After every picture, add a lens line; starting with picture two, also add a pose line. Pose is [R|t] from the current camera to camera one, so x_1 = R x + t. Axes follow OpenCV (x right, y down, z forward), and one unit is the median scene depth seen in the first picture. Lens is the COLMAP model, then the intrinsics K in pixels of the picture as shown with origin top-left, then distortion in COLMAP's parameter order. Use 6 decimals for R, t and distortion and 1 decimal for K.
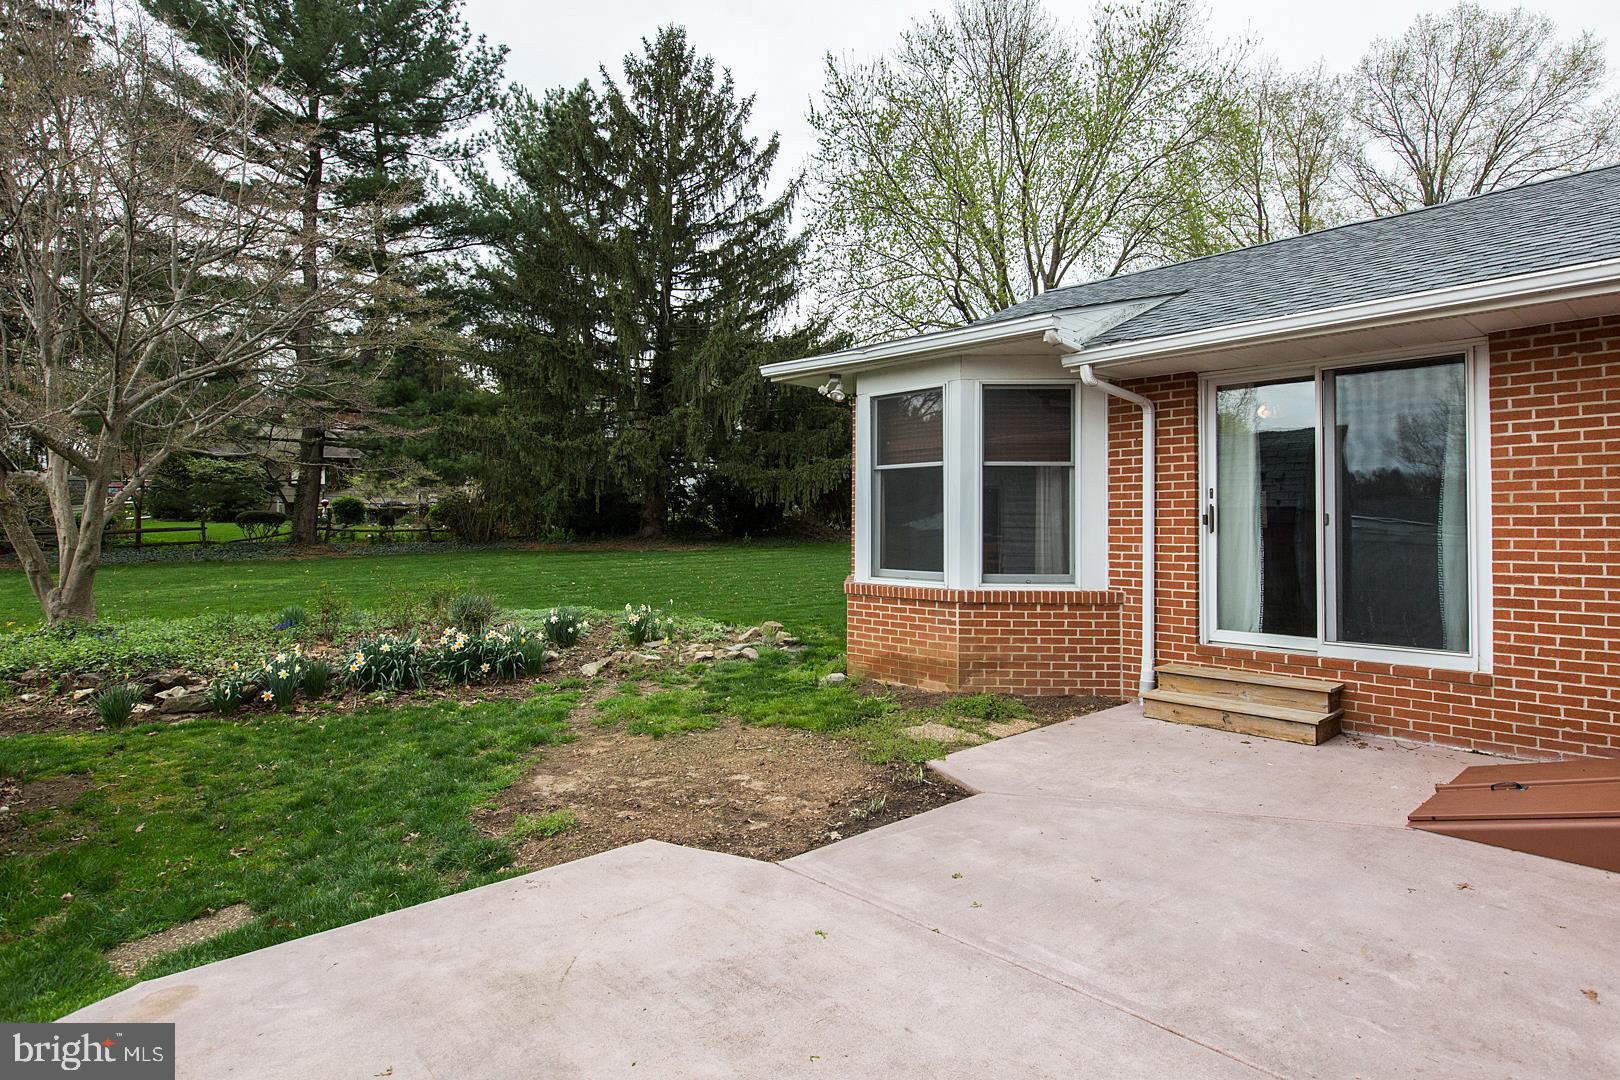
lens RADIAL K [[862.8, 0, 814.3], [0, 862.8, 518.2], [0, 0, 1]] dist [-0.001297, -0.000664]
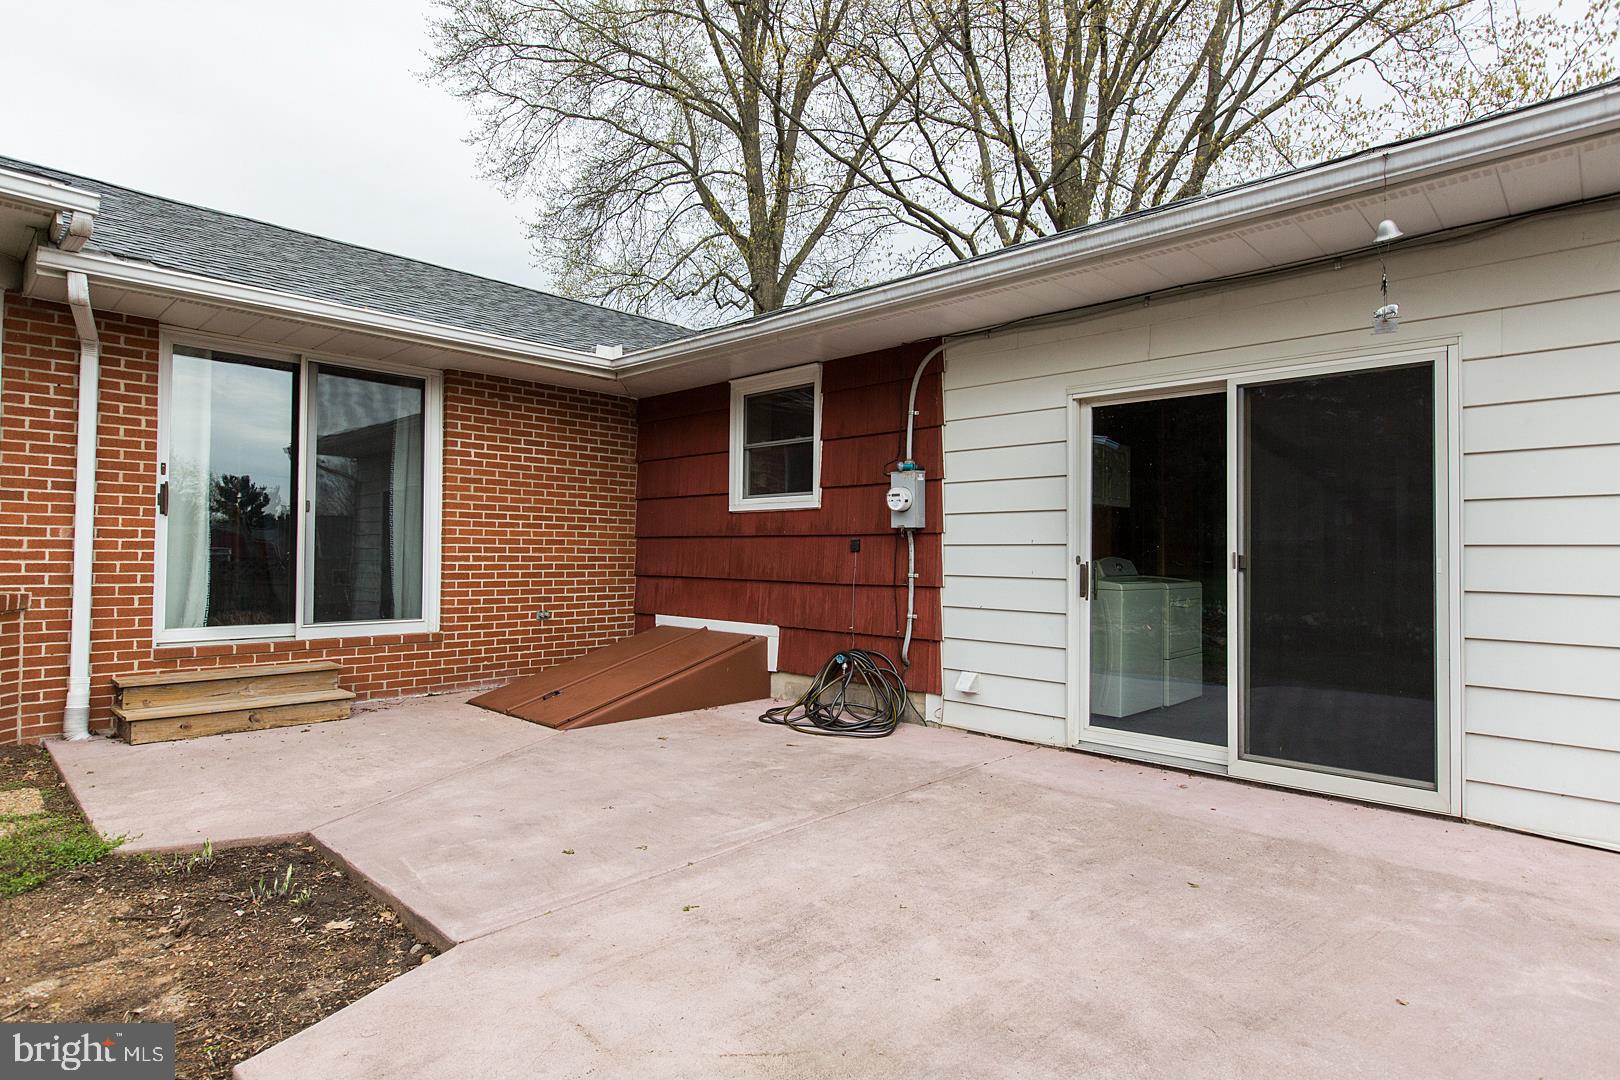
lens RADIAL K [[862.8, 0, 814.3], [0, 862.8, 518.2], [0, 0, 1]] dist [-0.001297, -0.000664]
pose [[-0.075993, 0.040695, 0.996278, -0.860290], [-0.021894, 0.998858, -0.042470, 0.082891], [-0.996868, -0.025040, -0.075015, 0.845605]]
